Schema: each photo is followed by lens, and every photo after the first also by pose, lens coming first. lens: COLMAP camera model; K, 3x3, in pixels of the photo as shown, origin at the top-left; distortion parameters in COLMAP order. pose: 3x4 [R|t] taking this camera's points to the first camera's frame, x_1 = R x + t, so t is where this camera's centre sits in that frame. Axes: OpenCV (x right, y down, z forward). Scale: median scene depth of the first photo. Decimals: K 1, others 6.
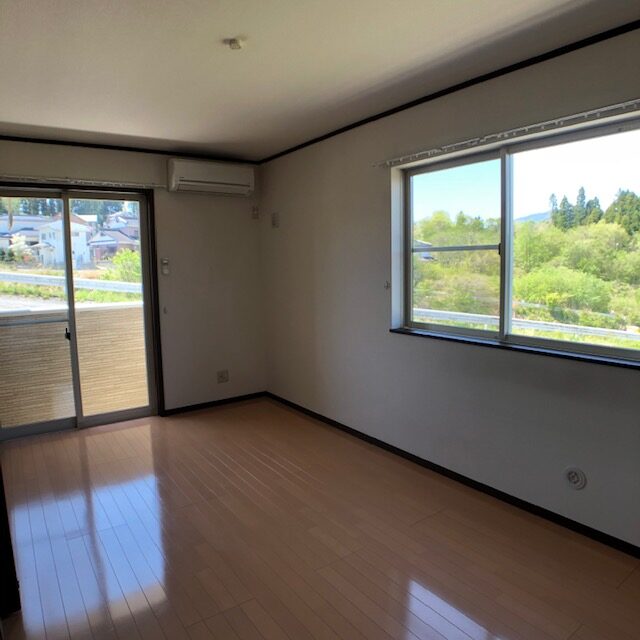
lens RADIAL K [[466.7, 0, 318.9], [0, 466.7, 310.6], [0, 0, 1]] dist [-0.079033, 0.000843]
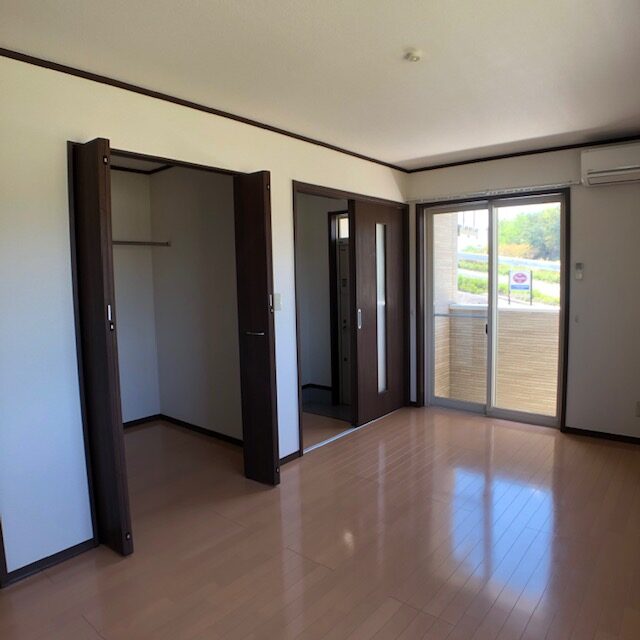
lens RADIAL K [[466.7, 0, 318.9], [0, 466.7, 310.6], [0, 0, 1]] dist [-0.079033, 0.000843]
pose [[0.263865, 0.086044, -0.960714, 0.406528], [-0.086777, 0.994092, 0.065200, -0.031753], [0.960648, 0.066163, 0.269773, 0.281782]]
